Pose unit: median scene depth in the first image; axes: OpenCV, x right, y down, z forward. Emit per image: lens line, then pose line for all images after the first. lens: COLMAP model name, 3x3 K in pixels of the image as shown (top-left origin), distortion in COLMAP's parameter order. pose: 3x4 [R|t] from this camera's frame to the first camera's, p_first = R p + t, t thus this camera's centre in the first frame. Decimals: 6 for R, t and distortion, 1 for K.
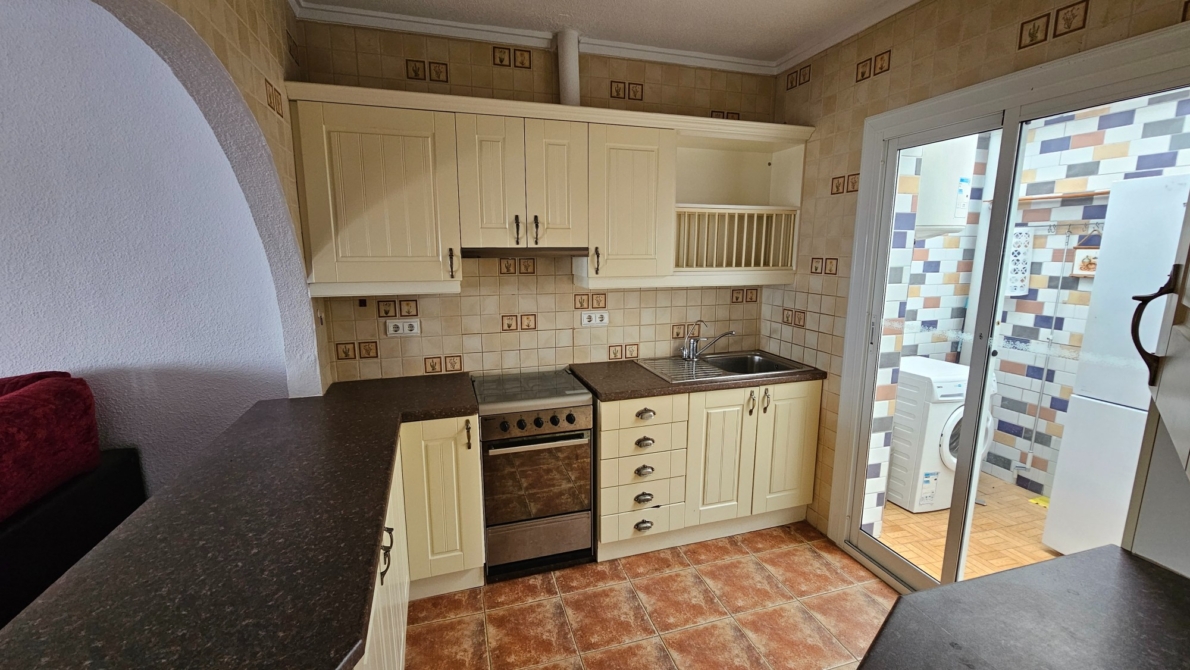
lens RADIAL K [[483.4, 0, 594.0], [0, 483.4, 331.5], [0, 0, 1]] dist [0.002203, 0.000232]
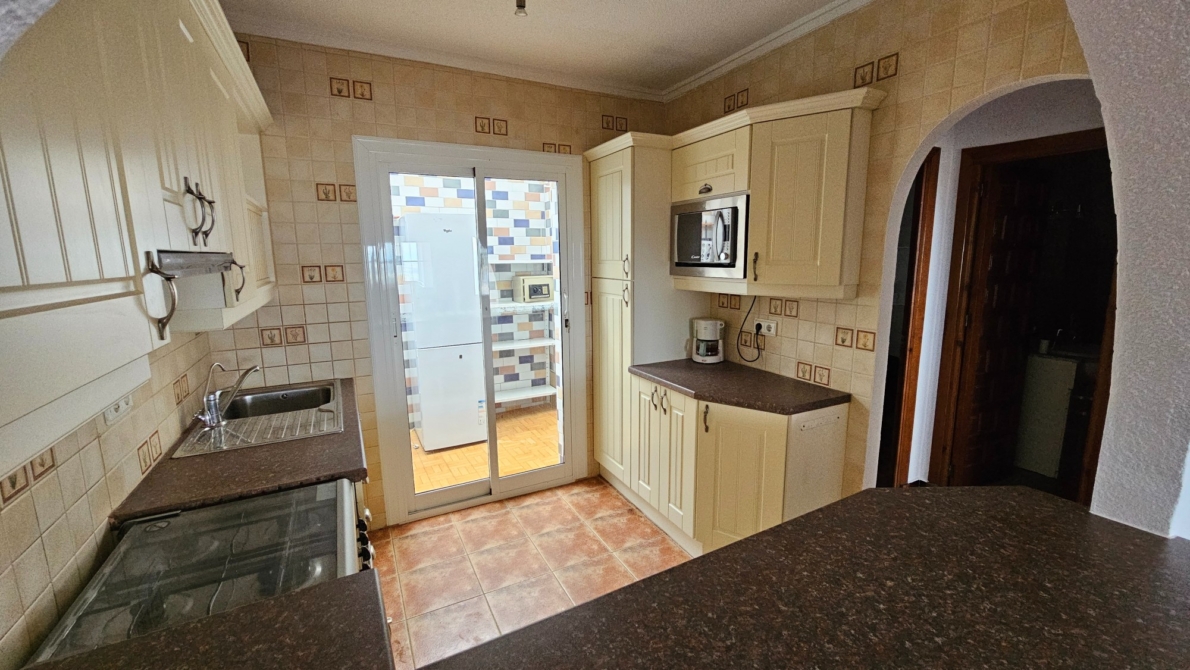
lens RADIAL K [[483.4, 0, 594.0], [0, 483.4, 331.5], [0, 0, 1]] dist [0.002203, 0.000232]
pose [[-0.176148, -0.155017, 0.972081, -0.510436], [0.182022, 0.965363, 0.186929, -0.094690], [-0.967388, 0.209868, -0.141830, 0.567143]]
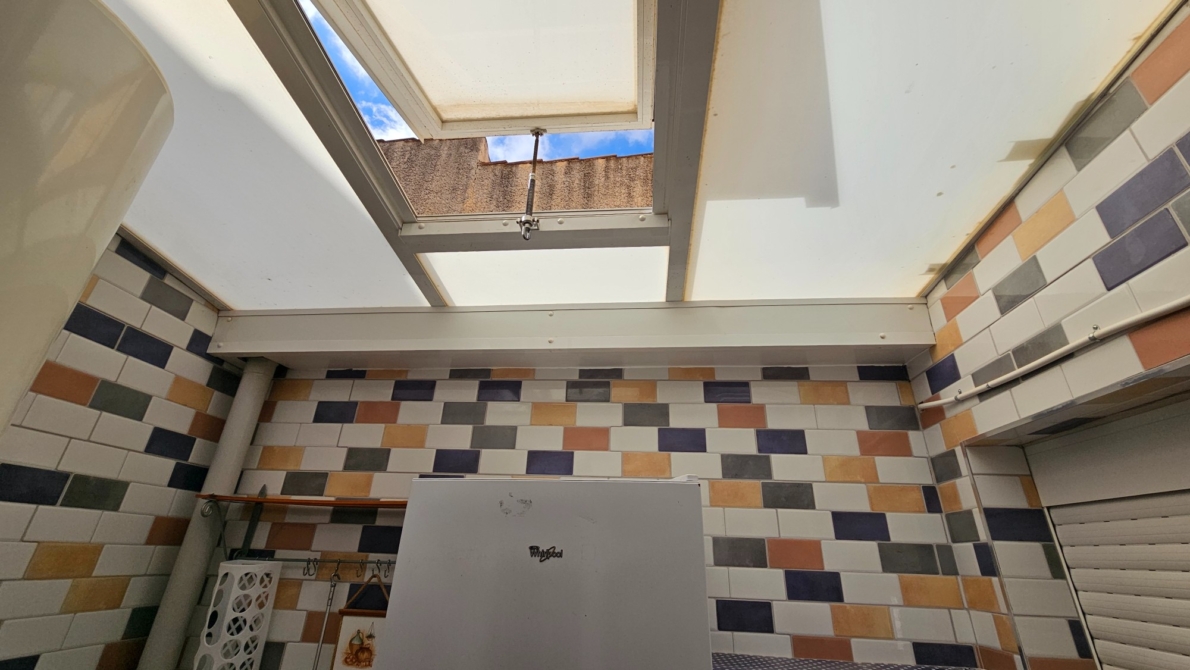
lens RADIAL K [[515.2, 0, 592.6], [0, 515.2, 328.3], [0, 0, 1]] dist [-0.000031, 0.000017]
pose [[0.373836, 0.421768, 0.826050, 0.540268], [0.124265, 0.859819, -0.495247, -0.132043], [-0.919133, 0.287790, 0.269020, 0.548699]]
